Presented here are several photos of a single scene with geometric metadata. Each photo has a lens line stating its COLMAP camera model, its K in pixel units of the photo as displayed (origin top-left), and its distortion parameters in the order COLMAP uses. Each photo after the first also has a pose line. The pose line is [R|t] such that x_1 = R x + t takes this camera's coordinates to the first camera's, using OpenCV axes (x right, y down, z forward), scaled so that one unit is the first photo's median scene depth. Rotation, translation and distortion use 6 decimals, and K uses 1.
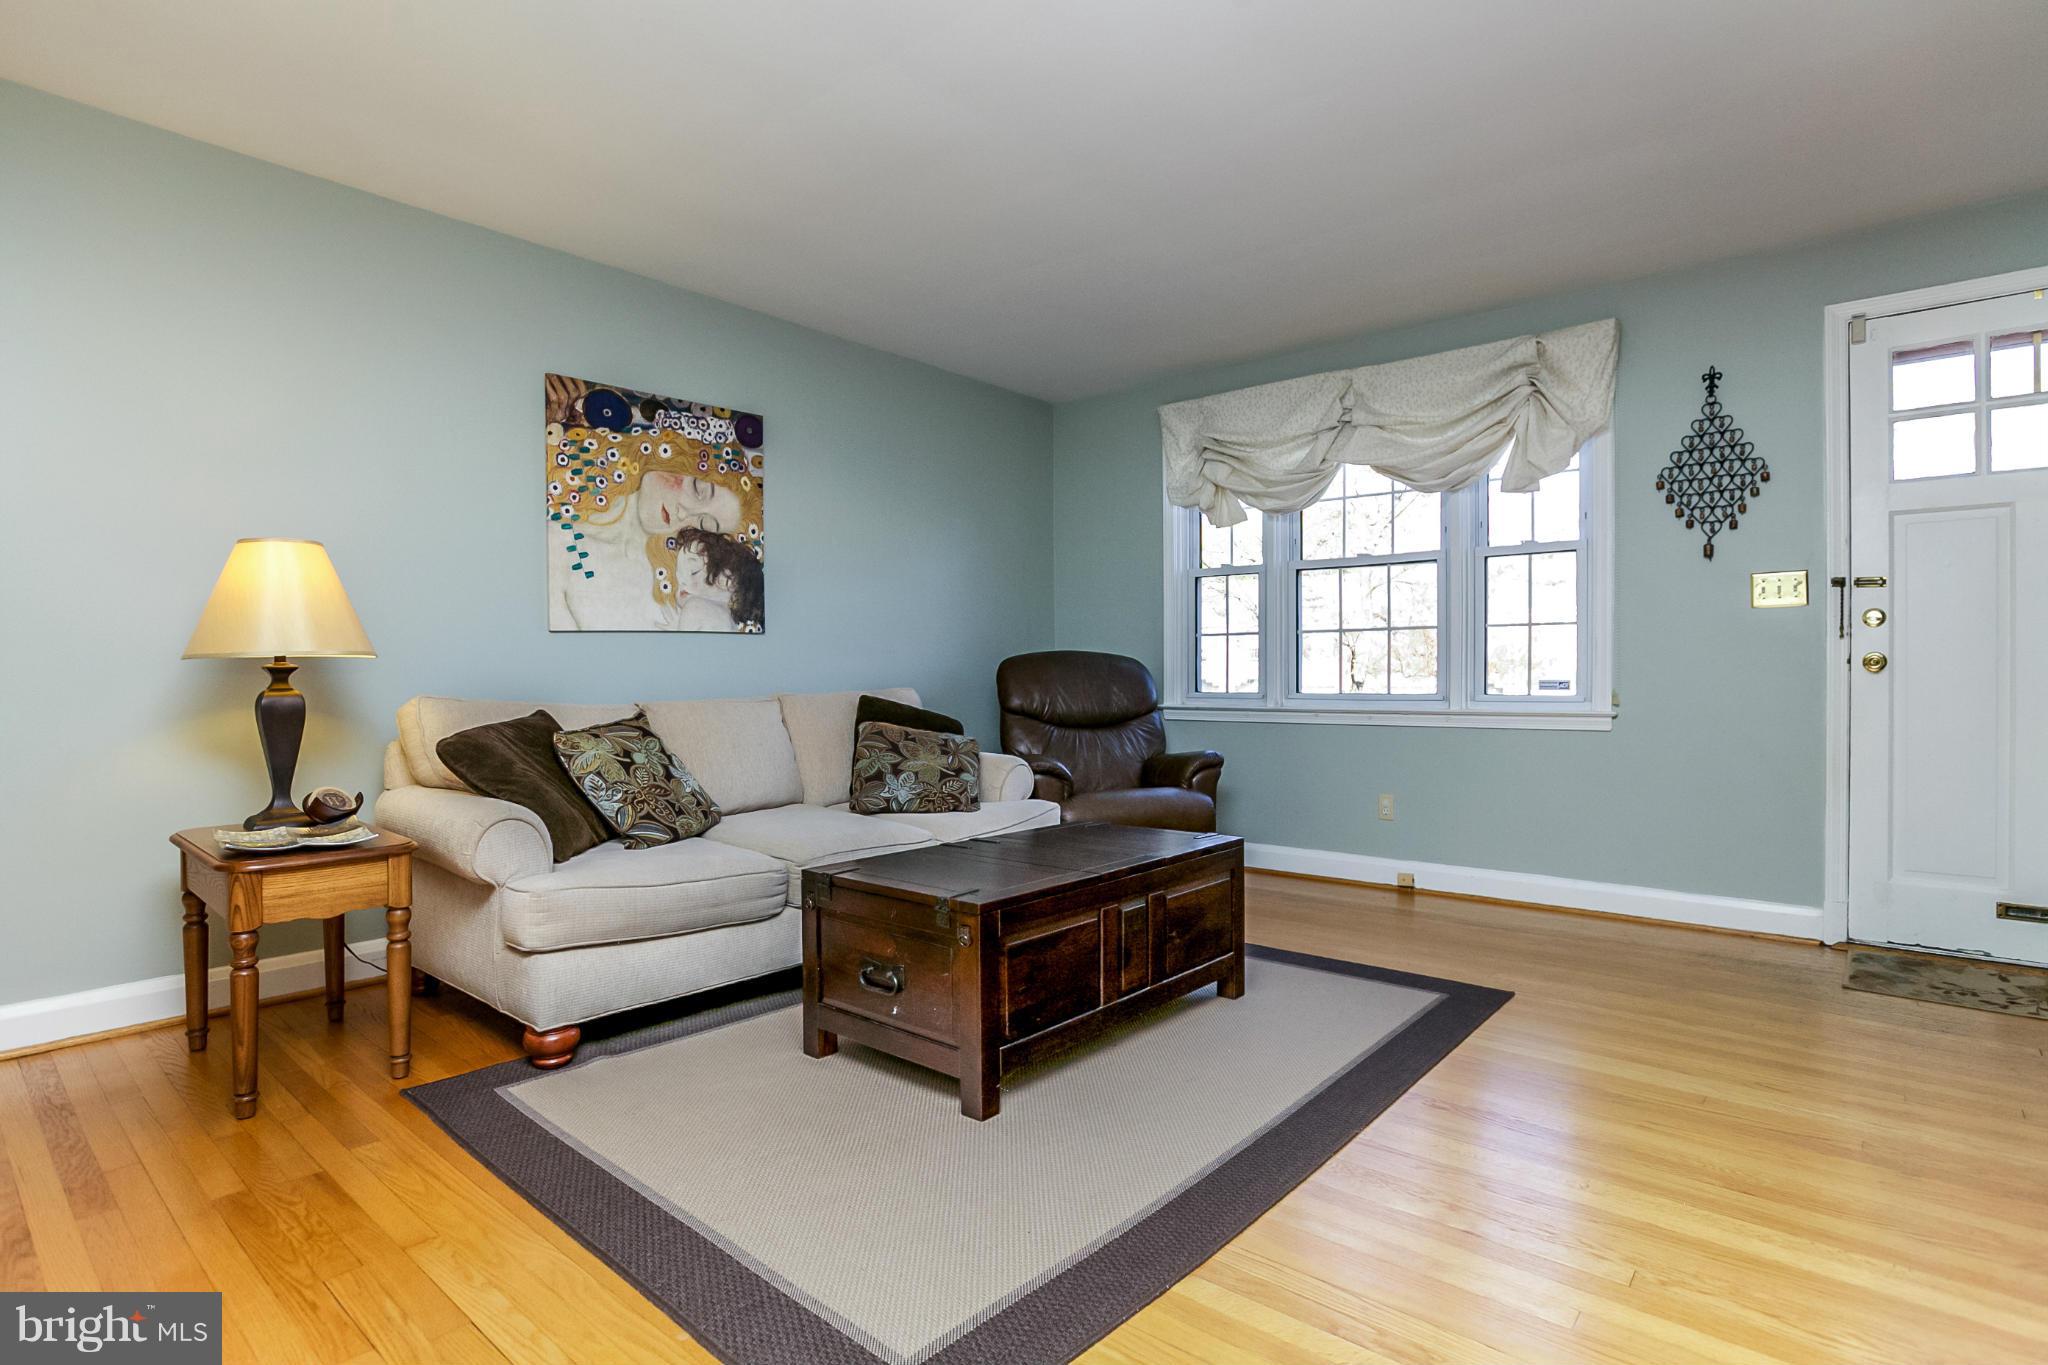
lens RADIAL K [[1034.5, 0, 994.3], [0, 1034.5, 684.3], [0, 0, 1]] dist [-0.007880, -0.001070]
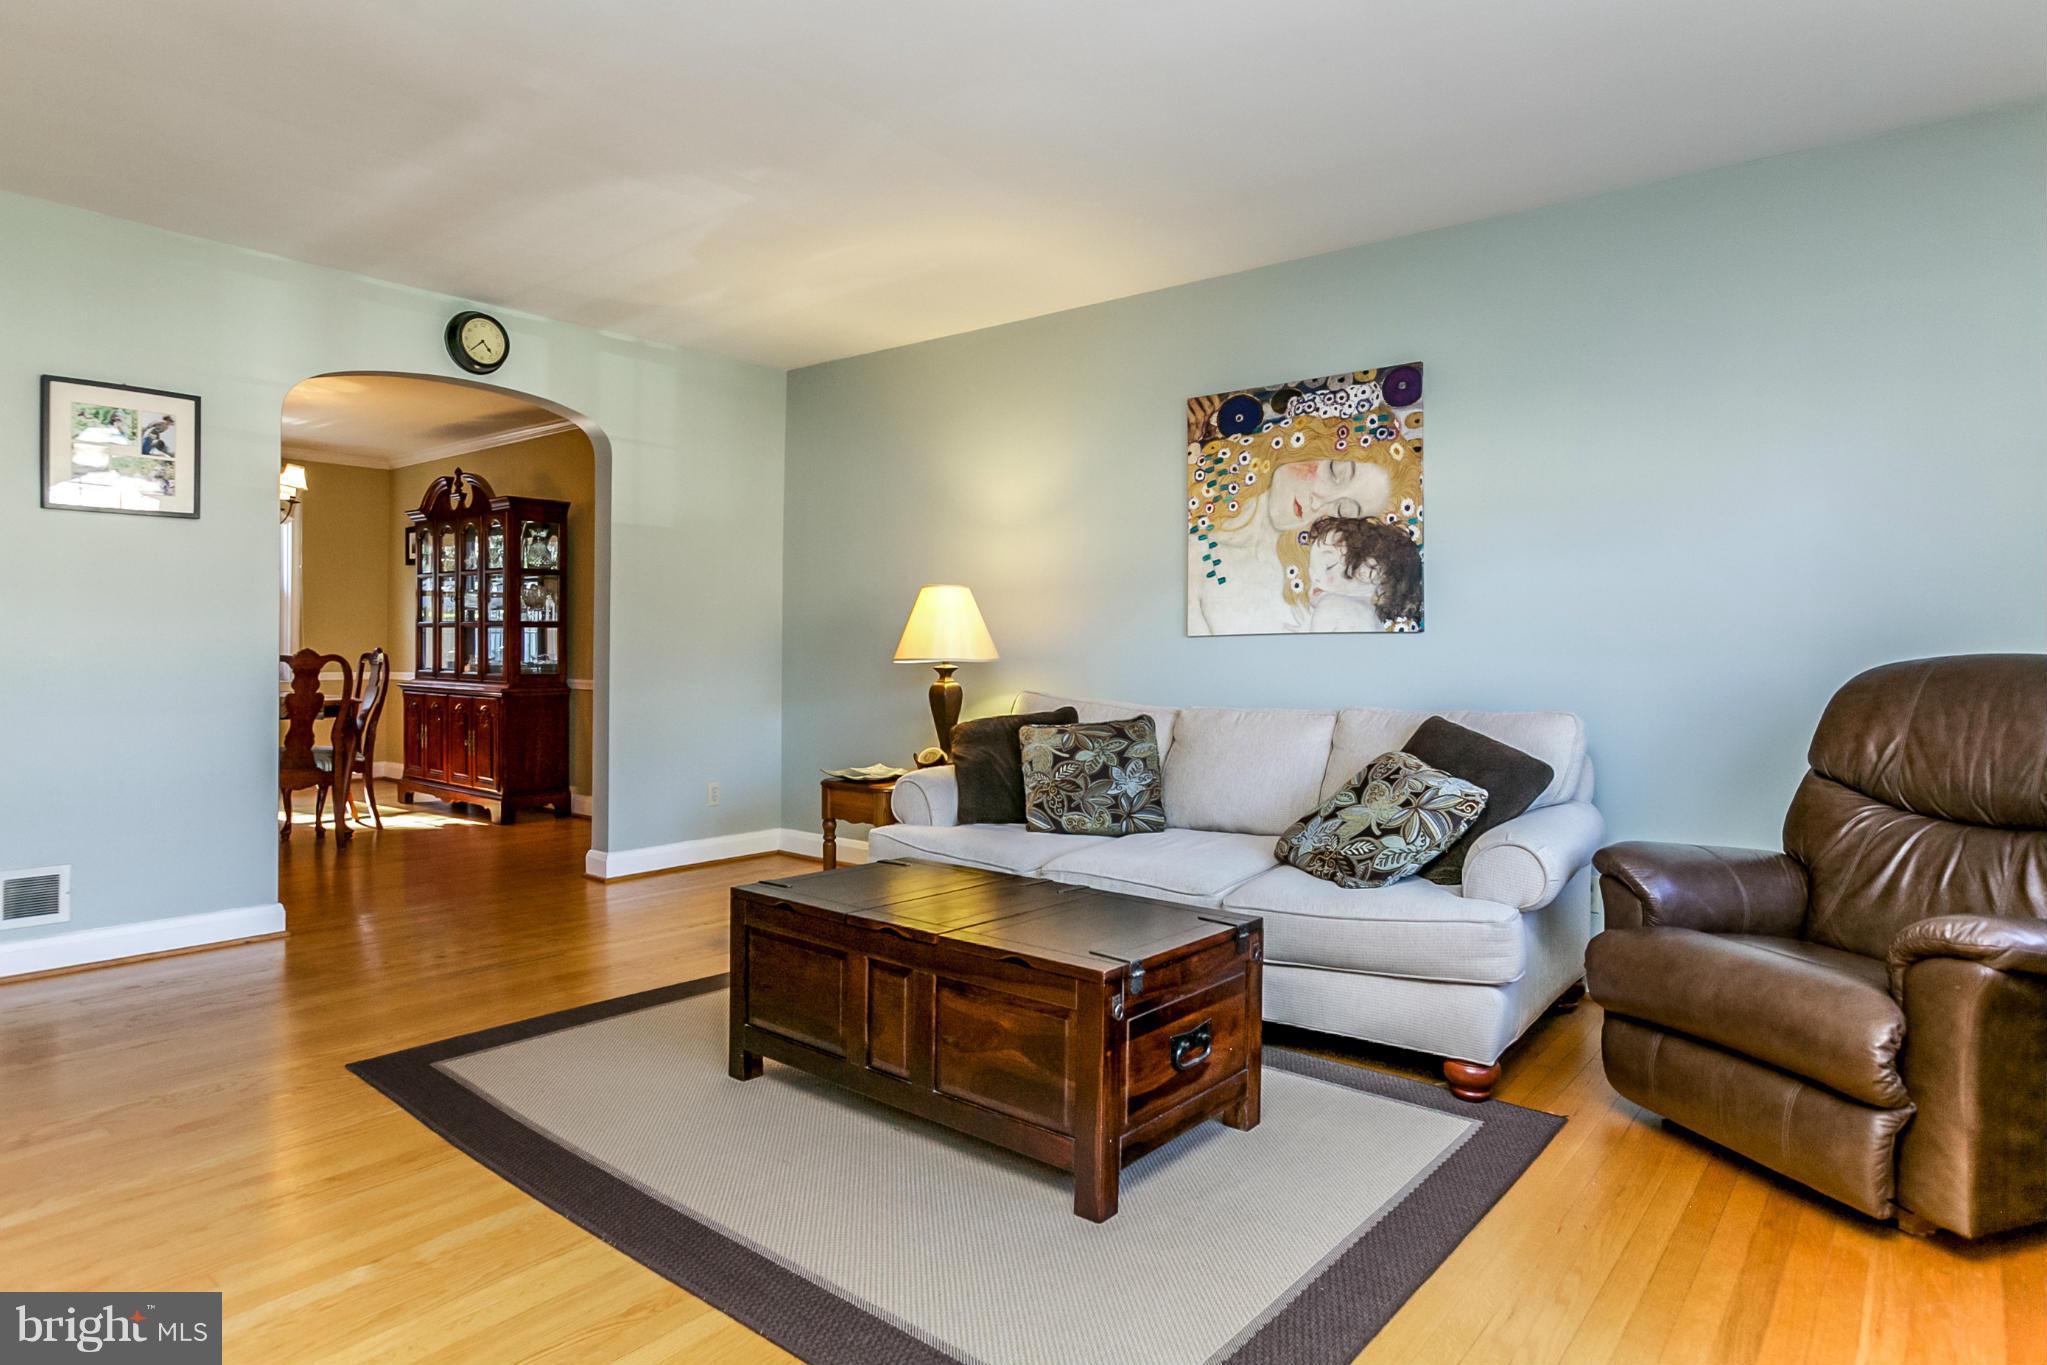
lens RADIAL K [[1165.9, 0, 1031.7], [0, 1165.9, 676.5], [0, 0, 1]] dist [-0.007407, 0.000209]
pose [[0.053399, 0.027830, -0.998185, 0.722780], [-0.023514, 0.999369, 0.026605, -0.034828], [0.998296, 0.022050, 0.054019, 0.708472]]
